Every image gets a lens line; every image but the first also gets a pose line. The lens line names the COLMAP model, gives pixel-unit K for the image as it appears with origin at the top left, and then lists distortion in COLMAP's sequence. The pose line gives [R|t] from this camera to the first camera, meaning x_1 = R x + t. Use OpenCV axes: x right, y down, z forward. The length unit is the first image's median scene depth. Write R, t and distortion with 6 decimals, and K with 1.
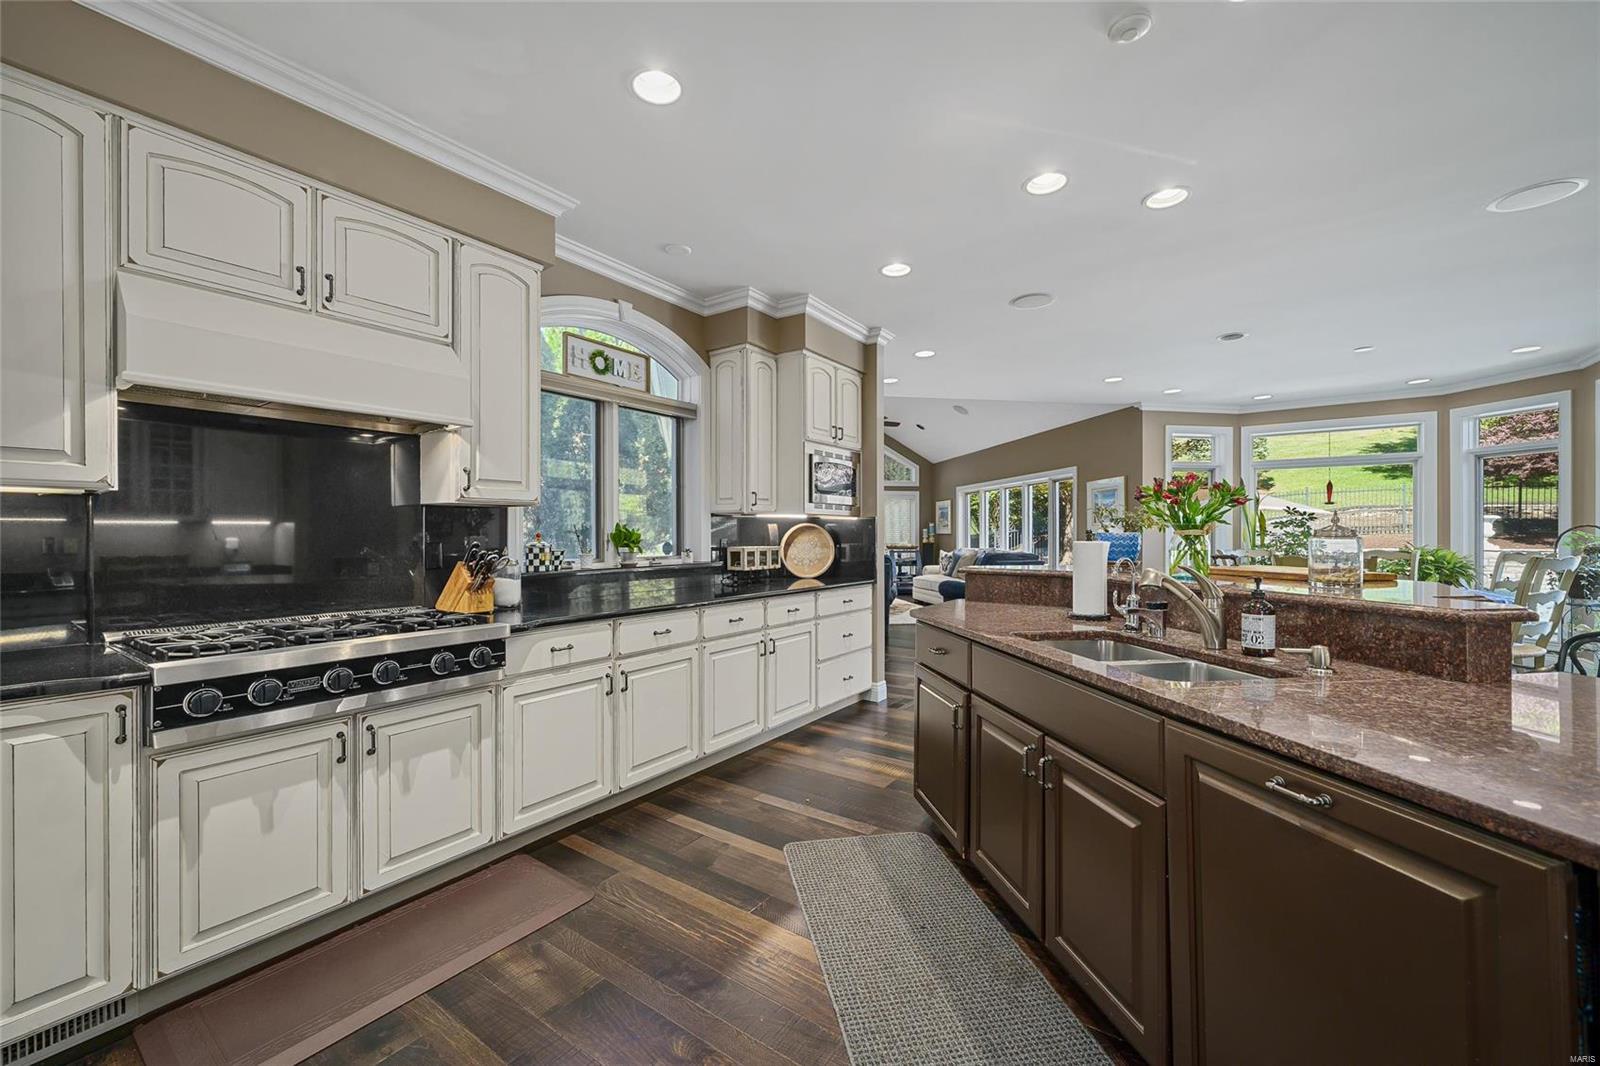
lens RADIAL K [[646.0, 0, 786.4], [0, 646.0, 534.7], [0, 0, 1]] dist [-0.001758, -0.000229]
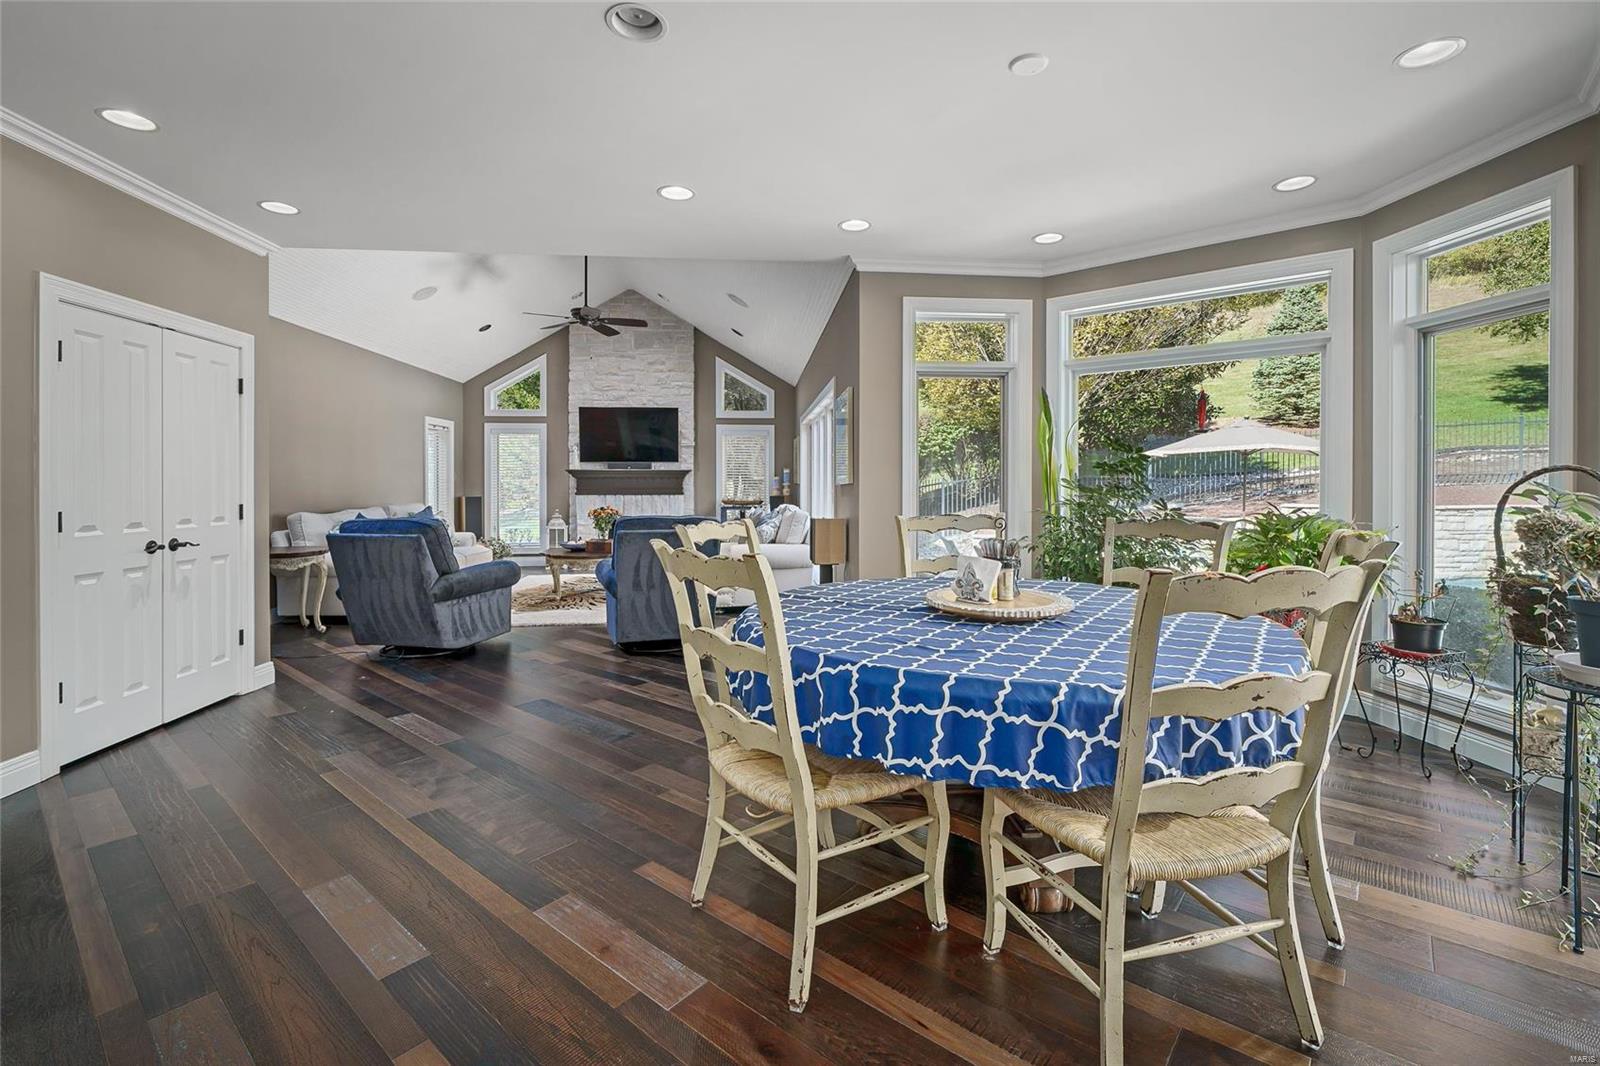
lens RADIAL K [[706.7, 0, 831.2], [0, 706.7, 489.0], [0, 0, 1]] dist [-0.001859, -0.000159]
pose [[0.997551, 0.001418, -0.069929, 1.027532], [-0.000825, 0.999963, 0.008509, -0.005101], [0.069938, -0.008430, 0.997516, 0.660694]]
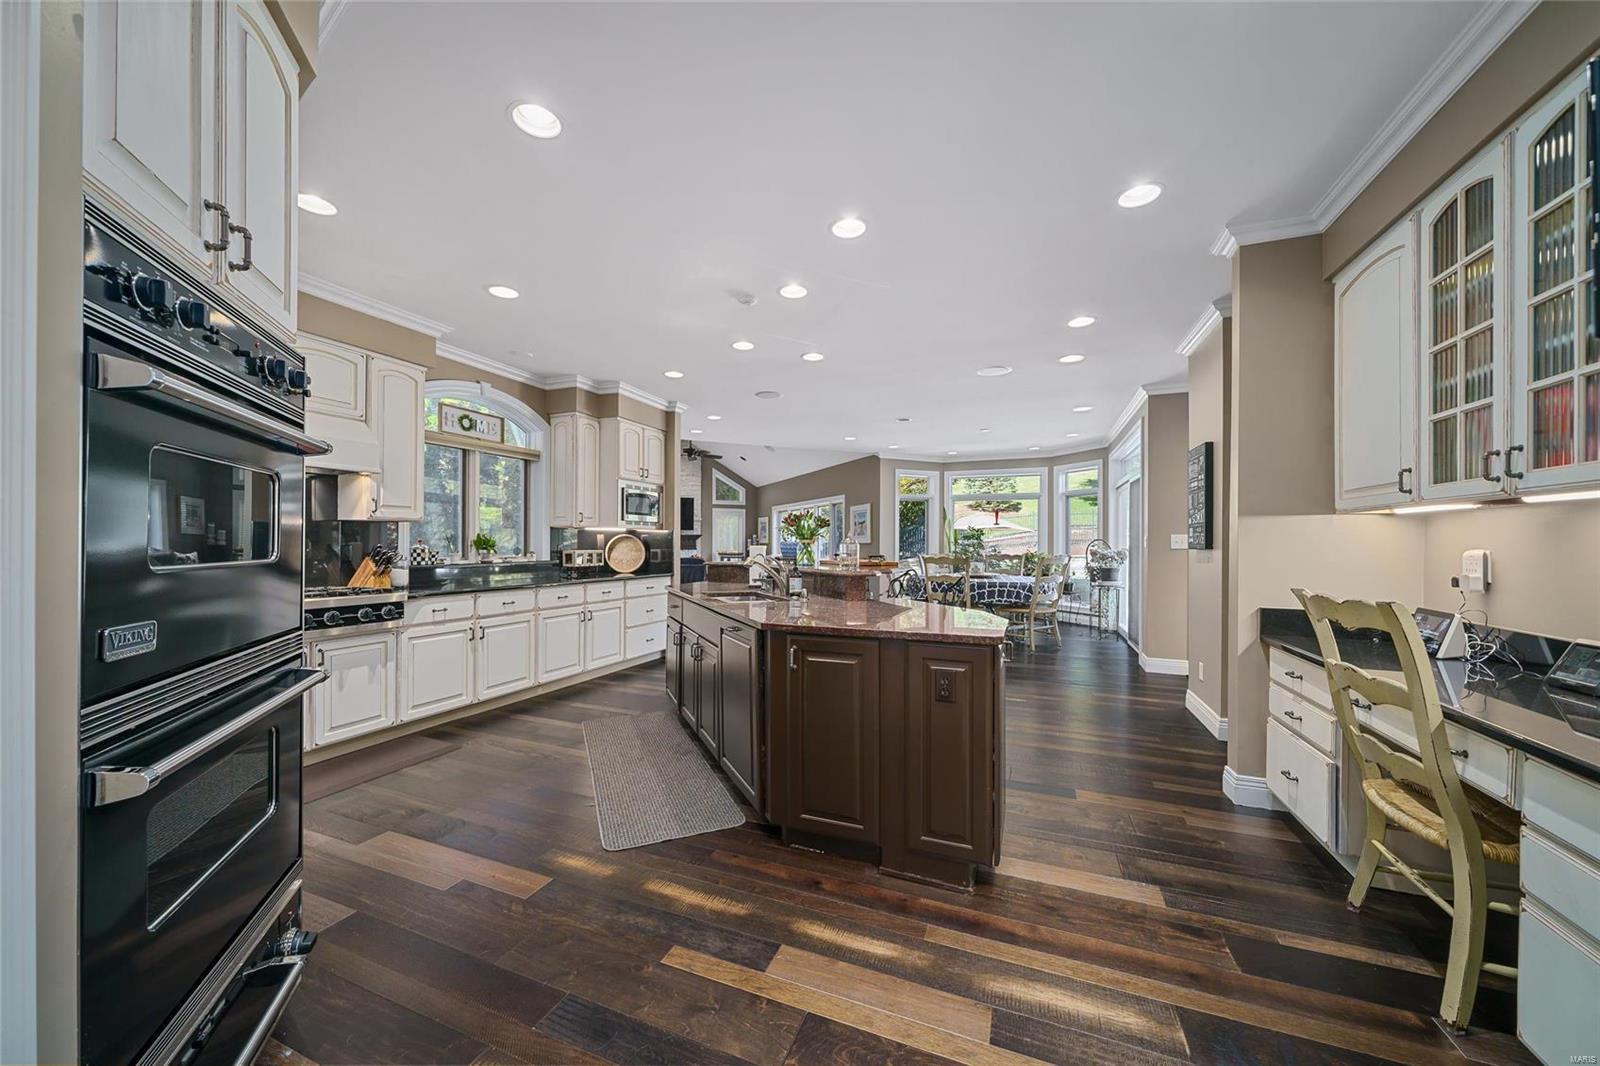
lens RADIAL K [[591.0, 0, 802.7], [0, 591.0, 542.2], [0, 0, 1]] dist [-0.005725, -0.000176]
pose [[0.970314, 0.006361, 0.241766, 0.116503], [-0.005464, 0.999975, -0.004379, 0.003968], [-0.241788, 0.002928, 0.970325, -0.430432]]
